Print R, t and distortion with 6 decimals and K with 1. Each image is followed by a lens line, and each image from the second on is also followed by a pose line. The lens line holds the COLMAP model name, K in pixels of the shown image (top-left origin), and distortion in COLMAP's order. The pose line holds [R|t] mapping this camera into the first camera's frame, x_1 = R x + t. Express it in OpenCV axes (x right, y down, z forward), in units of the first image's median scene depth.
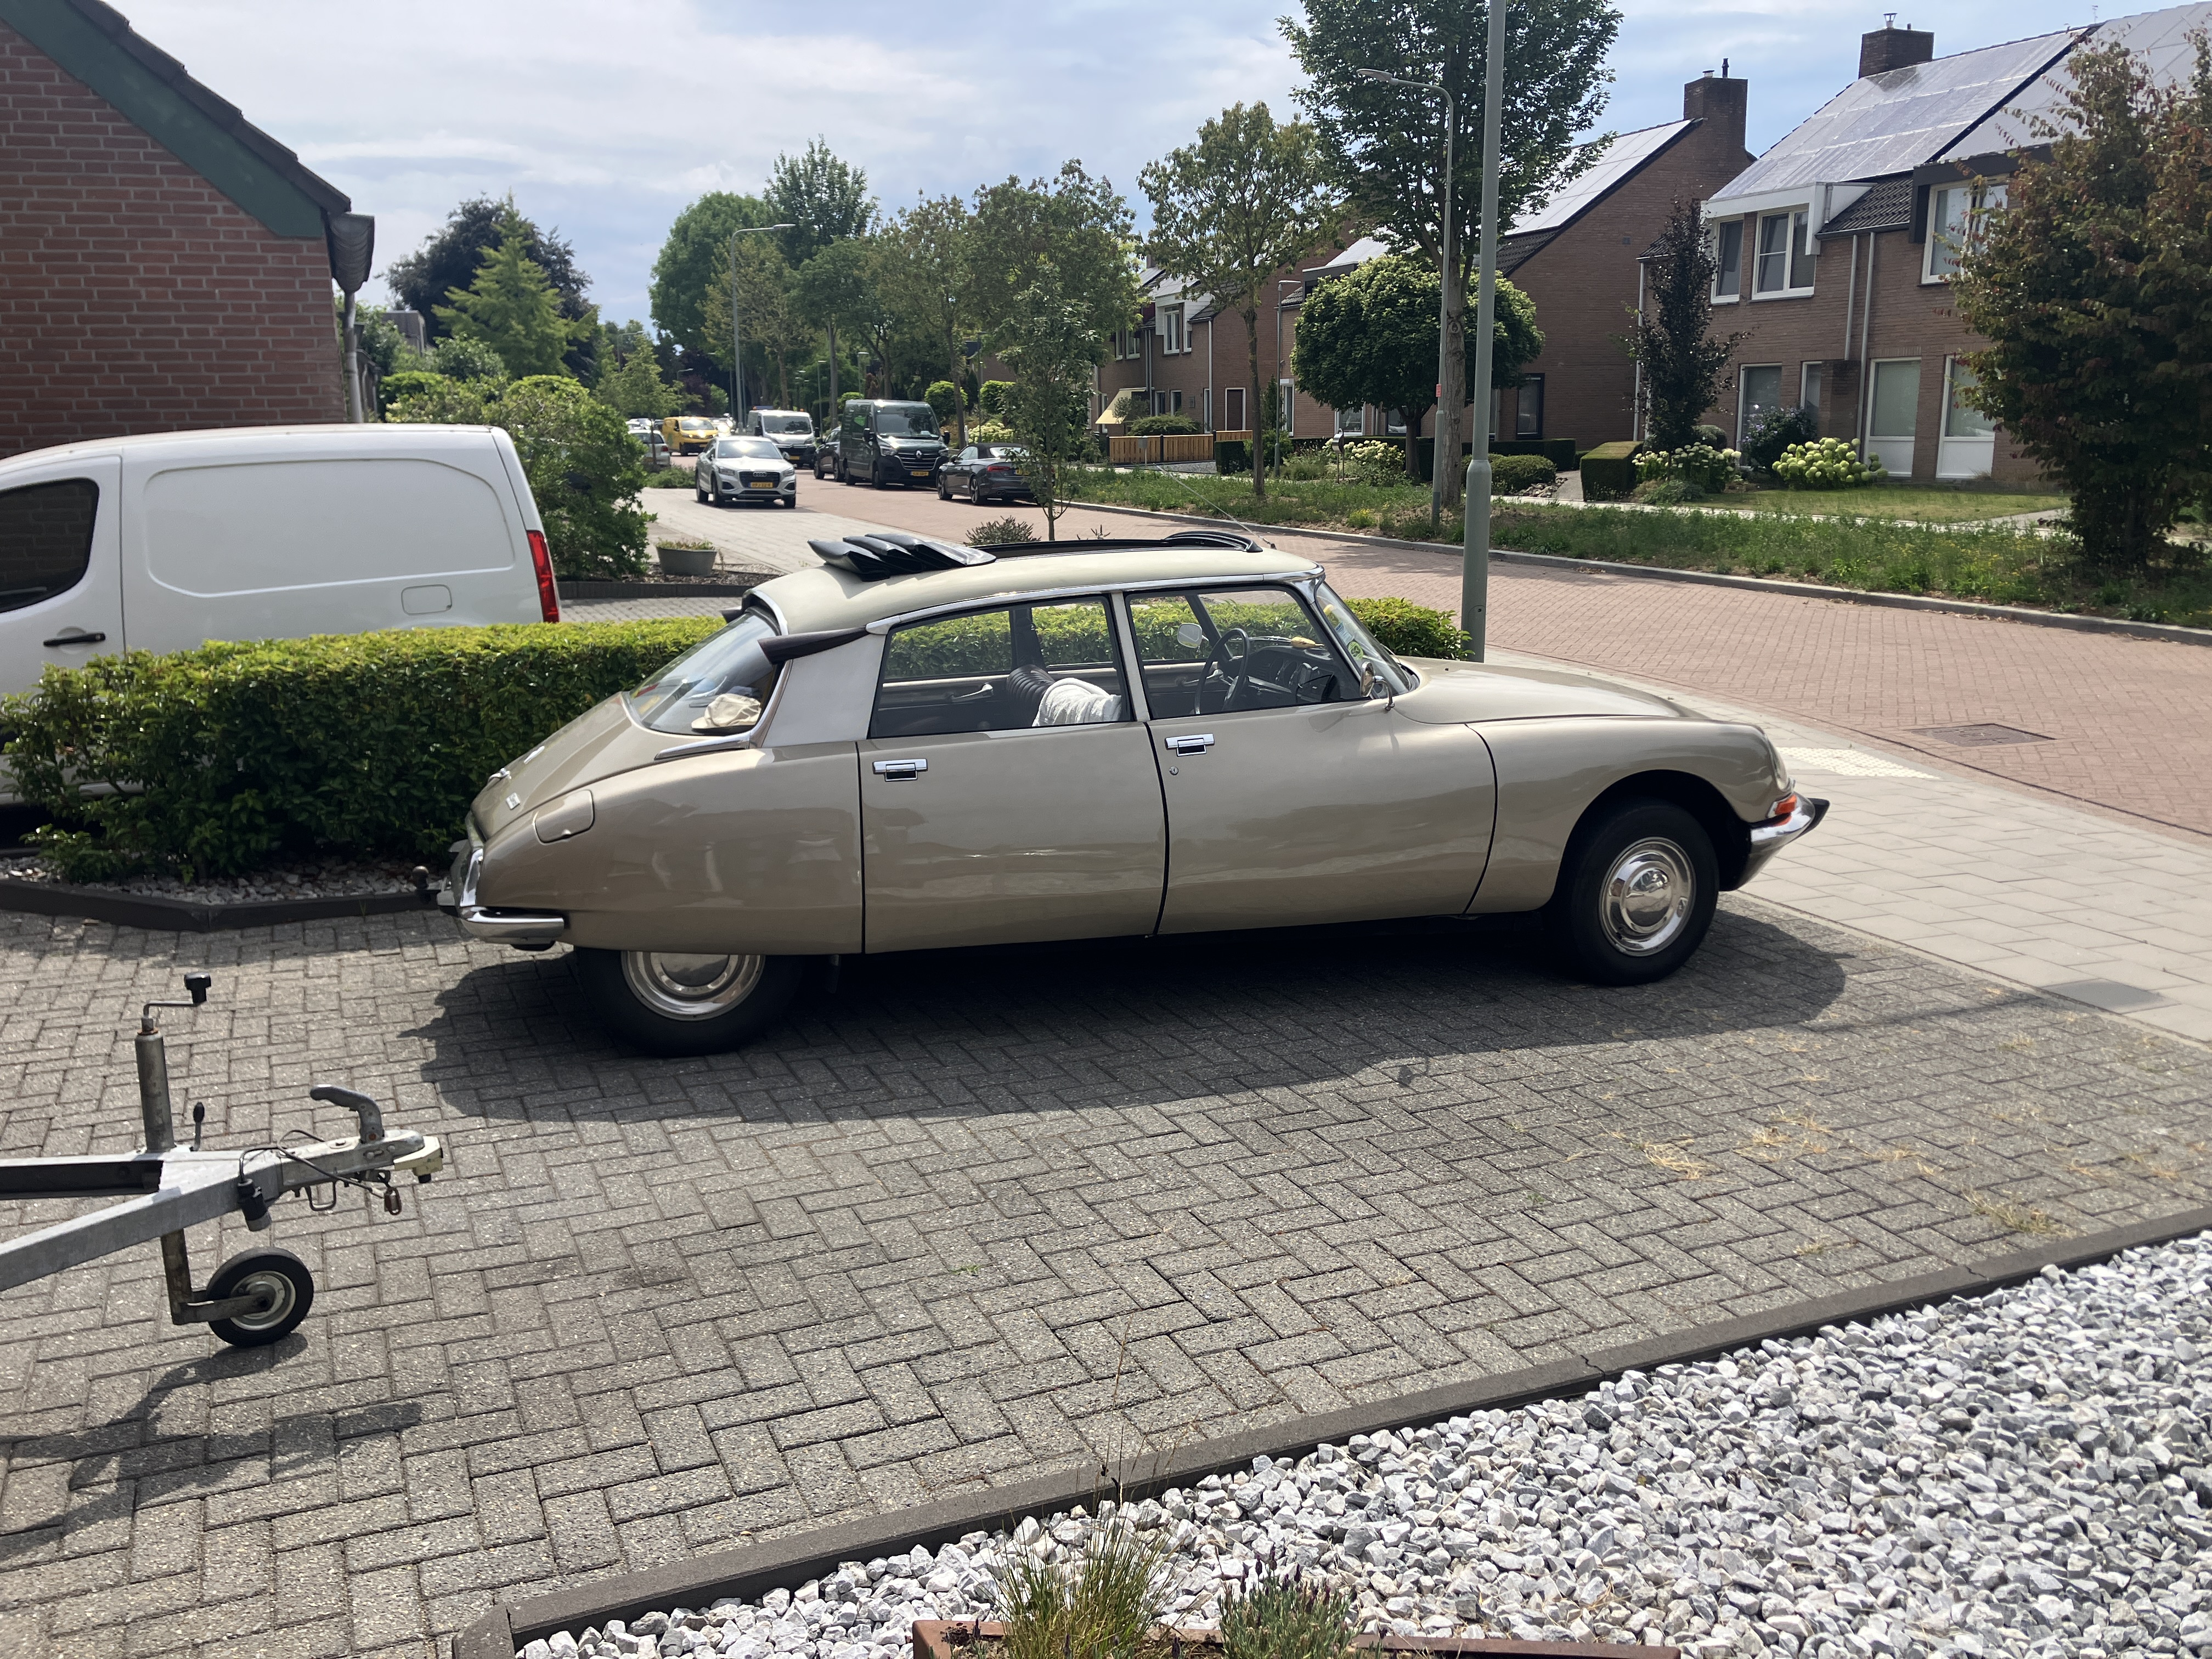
lens RADIAL K [[1853.1, 0, 1108.0], [0, 1853.1, 829.1], [0, 0, 1]] dist [0.016409, 0.008947]
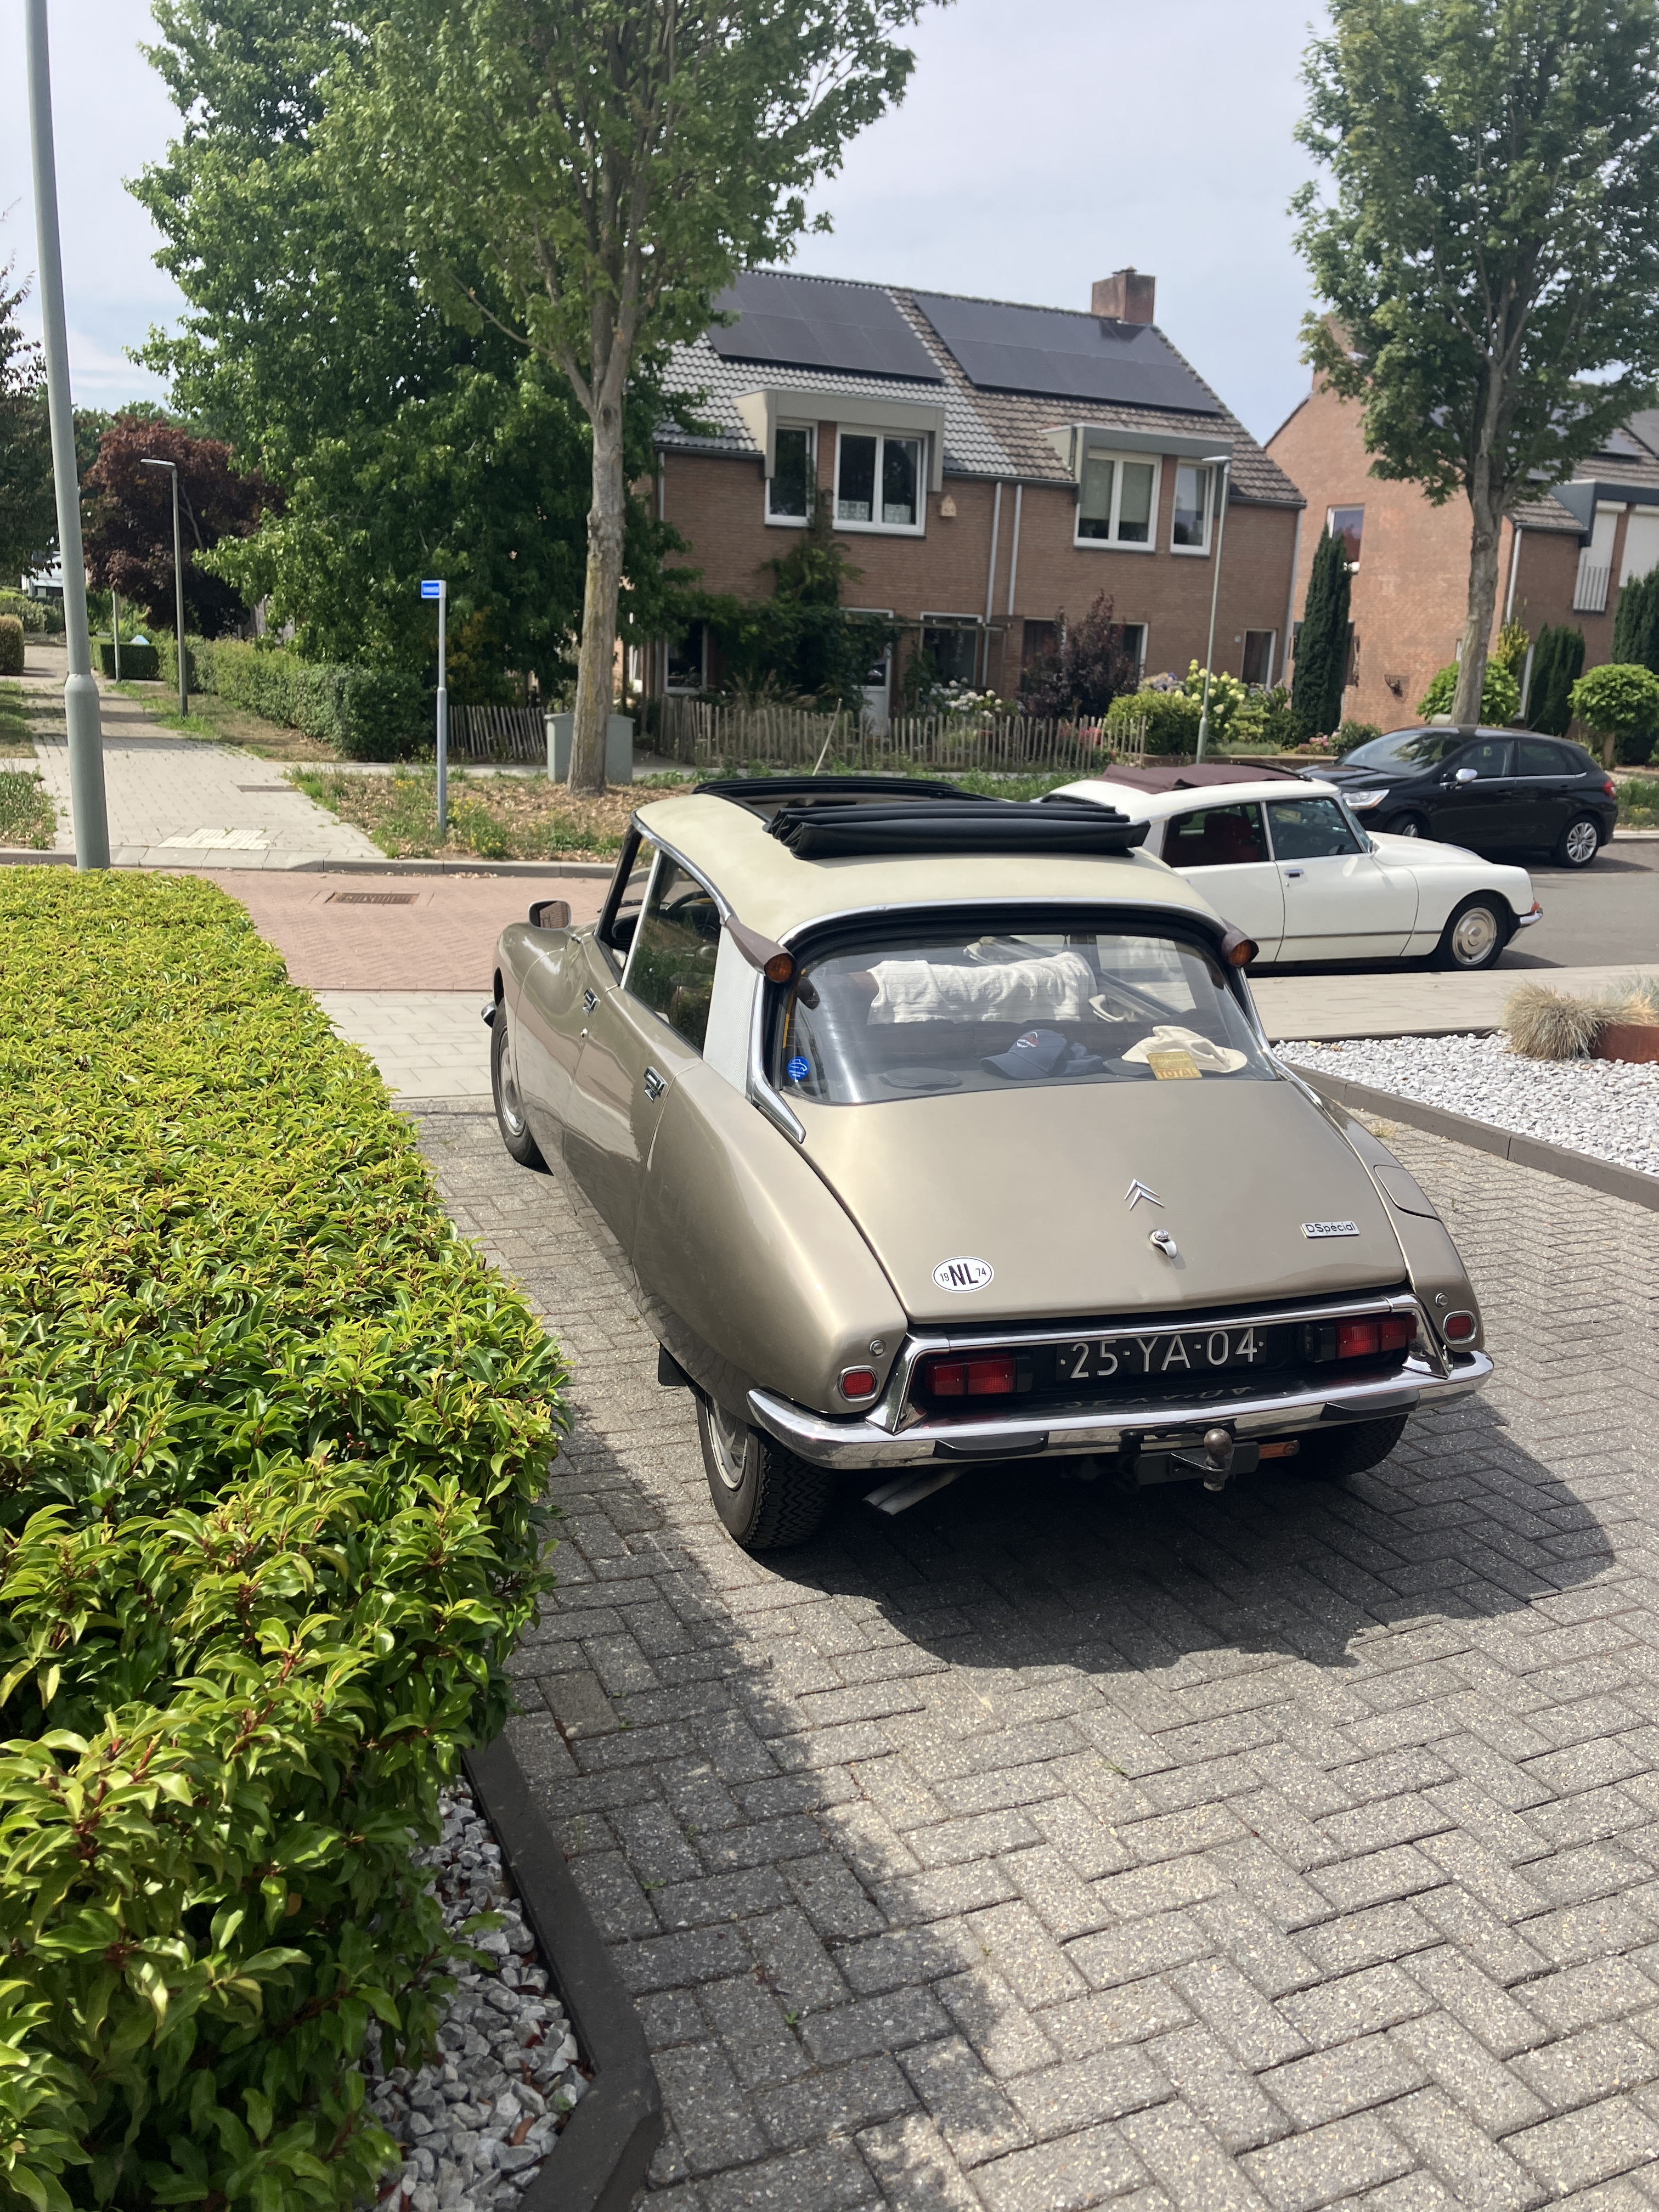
lens RADIAL K [[1853.1, 0, 850.8], [0, 1853.1, 1103.3], [0, 0, 1]] dist [0.016409, 0.008947]
pose [[-0.018866, -0.237110, 0.971300, -0.935852], [0.162785, 0.957782, 0.236972, -0.244132], [-0.986481, 0.162583, 0.020528, 1.116090]]
